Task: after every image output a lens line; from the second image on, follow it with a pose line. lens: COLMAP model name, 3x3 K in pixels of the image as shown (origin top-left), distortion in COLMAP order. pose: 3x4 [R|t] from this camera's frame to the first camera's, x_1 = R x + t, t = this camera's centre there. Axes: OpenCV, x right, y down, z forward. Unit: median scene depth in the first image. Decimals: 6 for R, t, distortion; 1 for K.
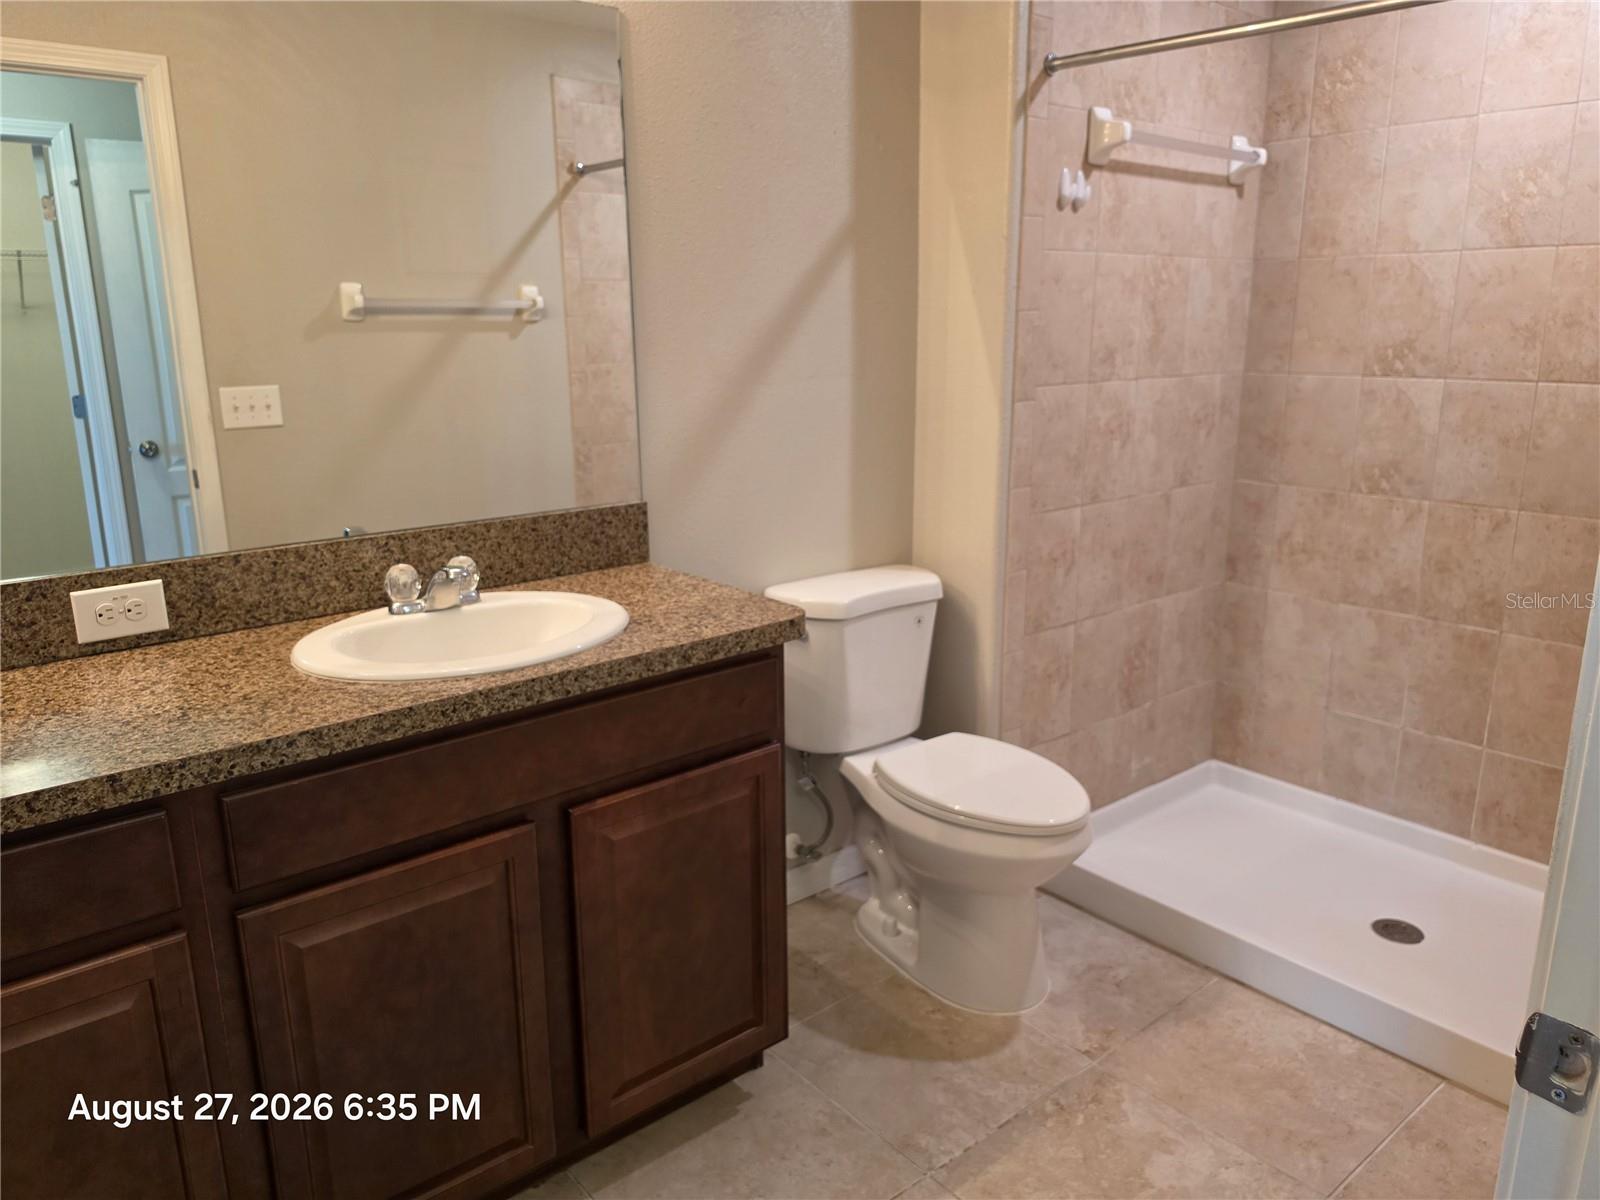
lens RADIAL K [[1107.7, 0, 807.5], [0, 1107.7, 592.2], [0, 0, 1]] dist [0.095678, -0.136583]
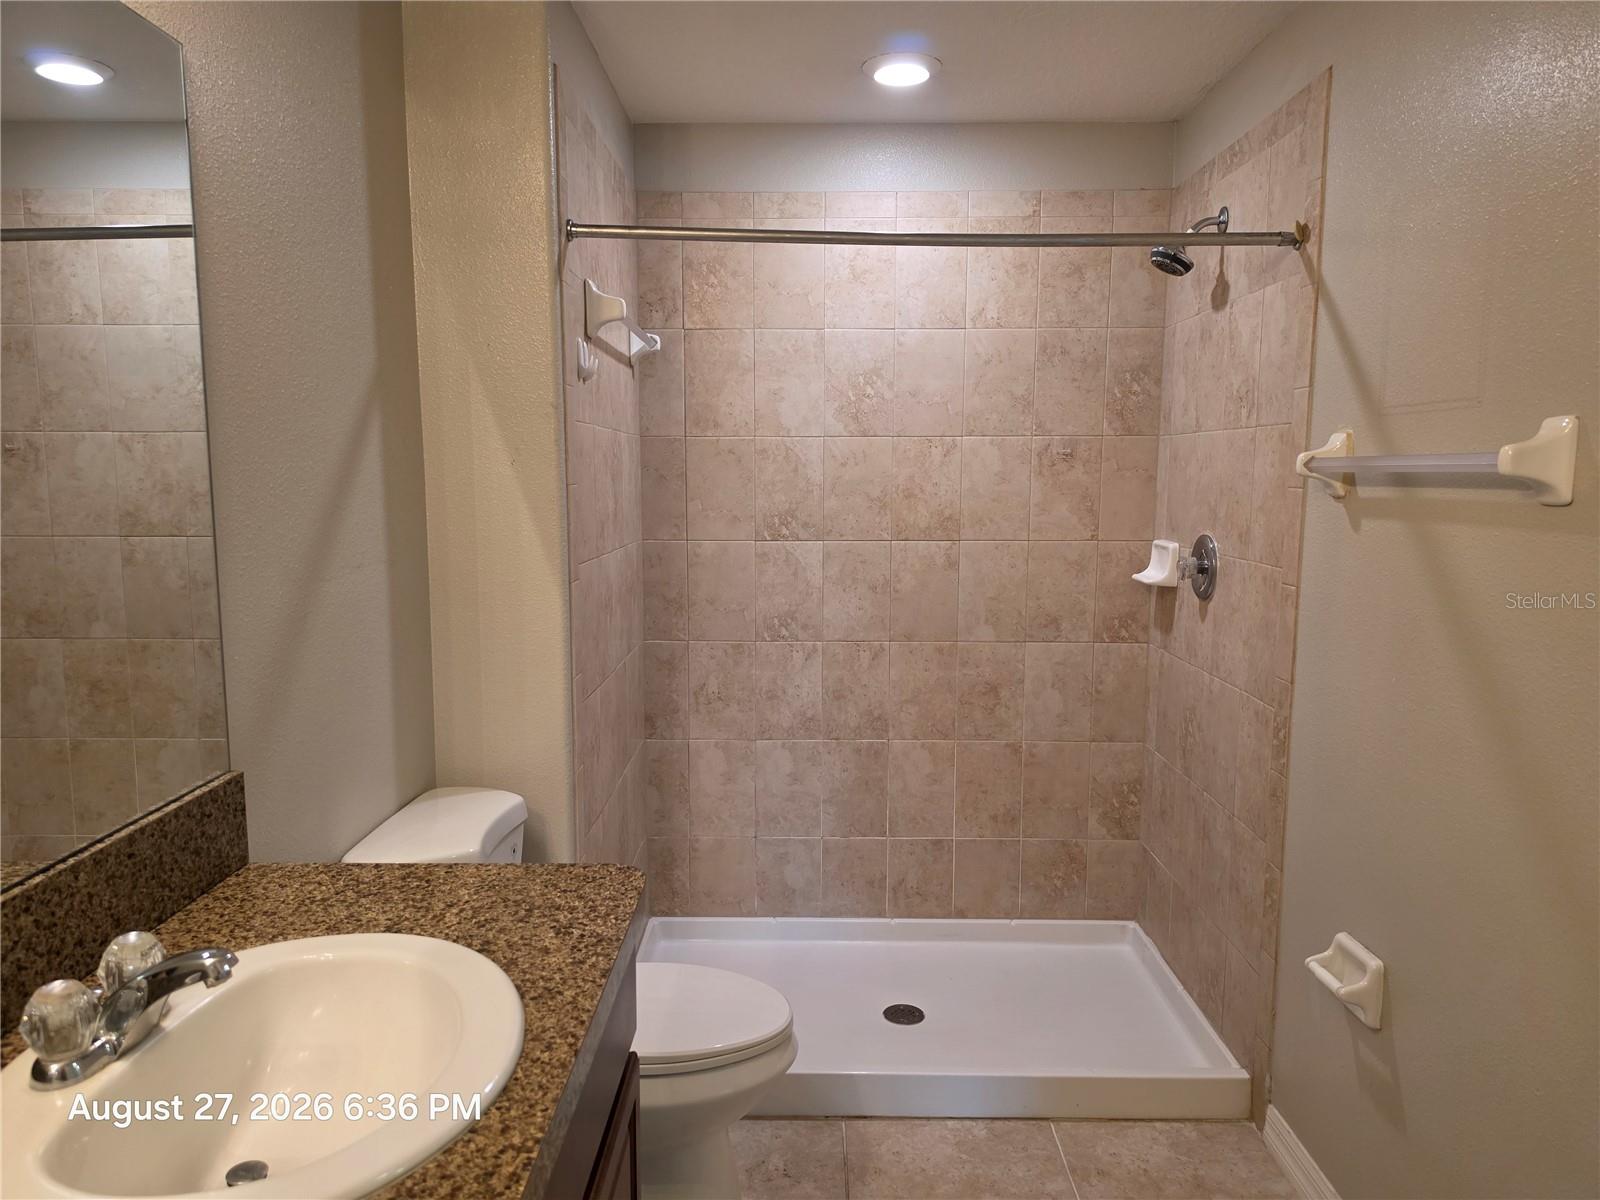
lens RADIAL K [[1108.6, 0, 802.7], [0, 1108.6, 620.4], [0, 0, 1]] dist [0.143667, -0.135373]
pose [[0.642914, -0.093701, 0.760186, -0.362303], [0.175472, 0.984111, -0.027100, -0.077637], [-0.745568, 0.150815, 0.649141, 0.258439]]
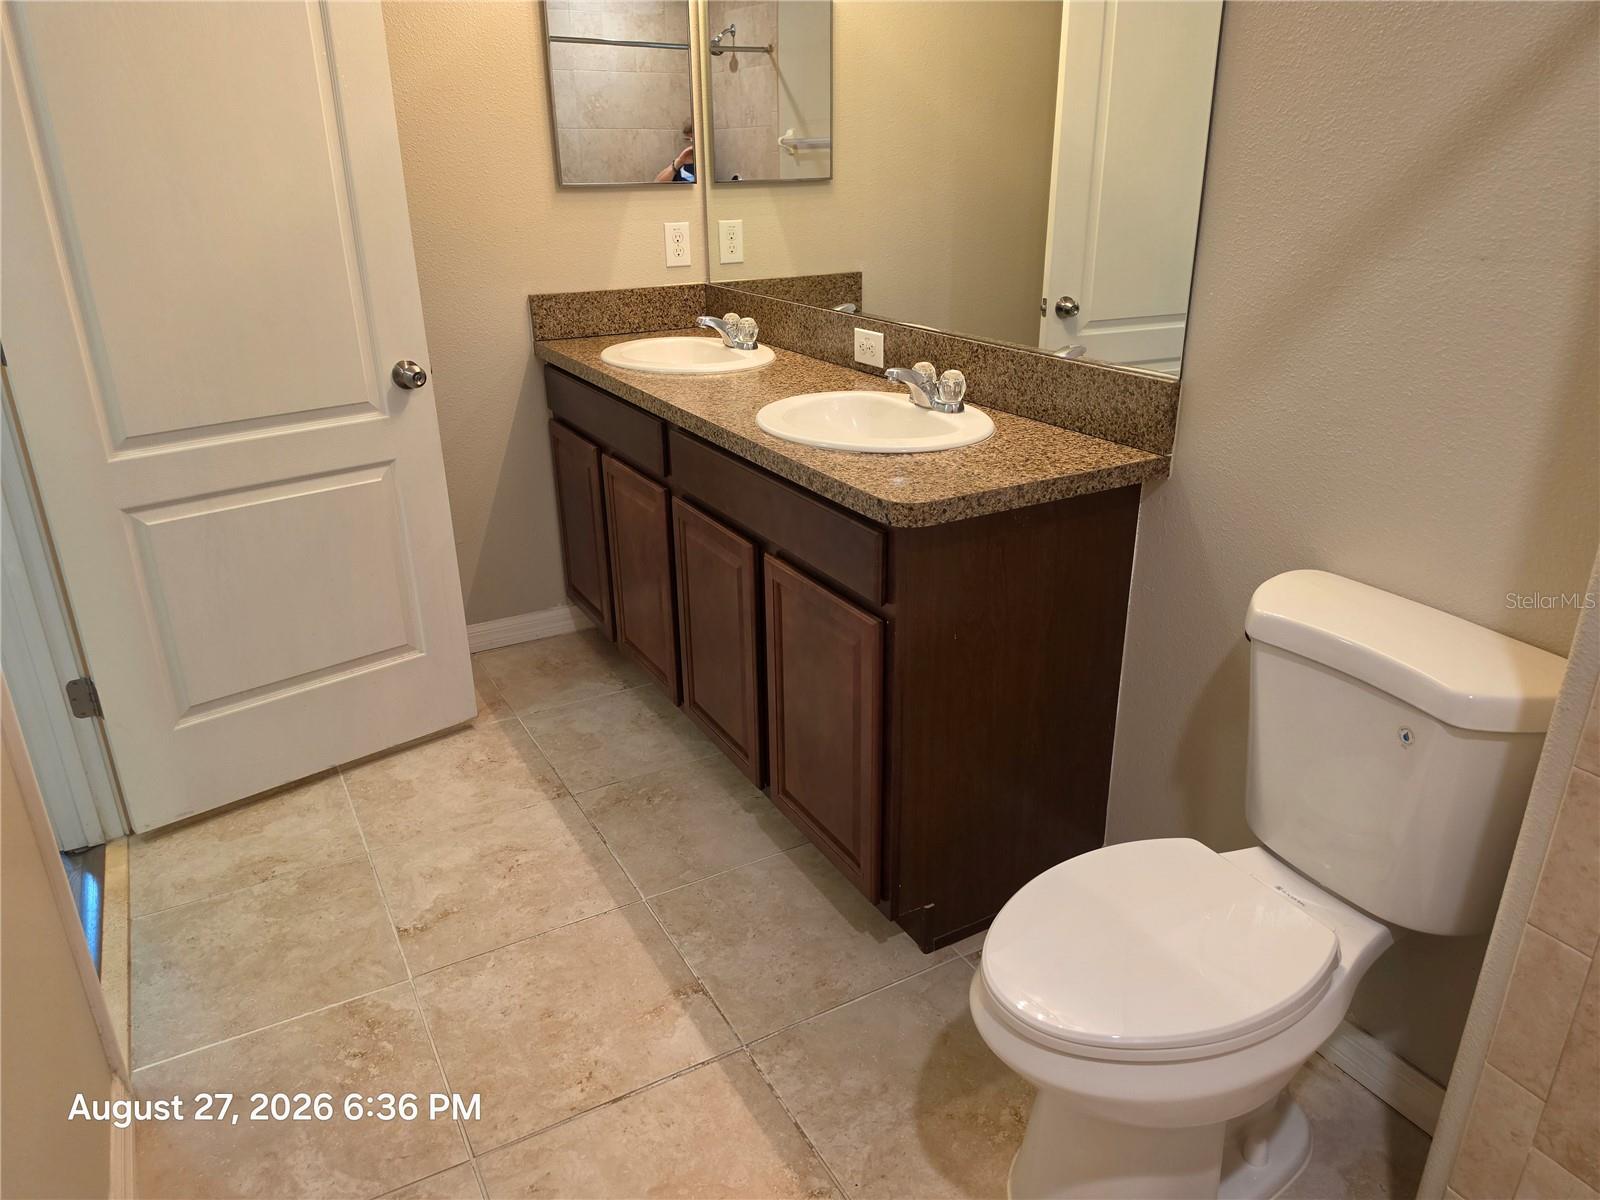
lens RADIAL K [[1107.7, 0, 807.5], [0, 1107.7, 592.2], [0, 0, 1]] dist [0.095678, -0.136583]
pose [[-0.172234, 0.376289, -0.910353, 0.597056], [-0.222141, 0.885521, 0.408052, -0.186180], [0.959682, 0.272507, -0.068928, 0.702369]]
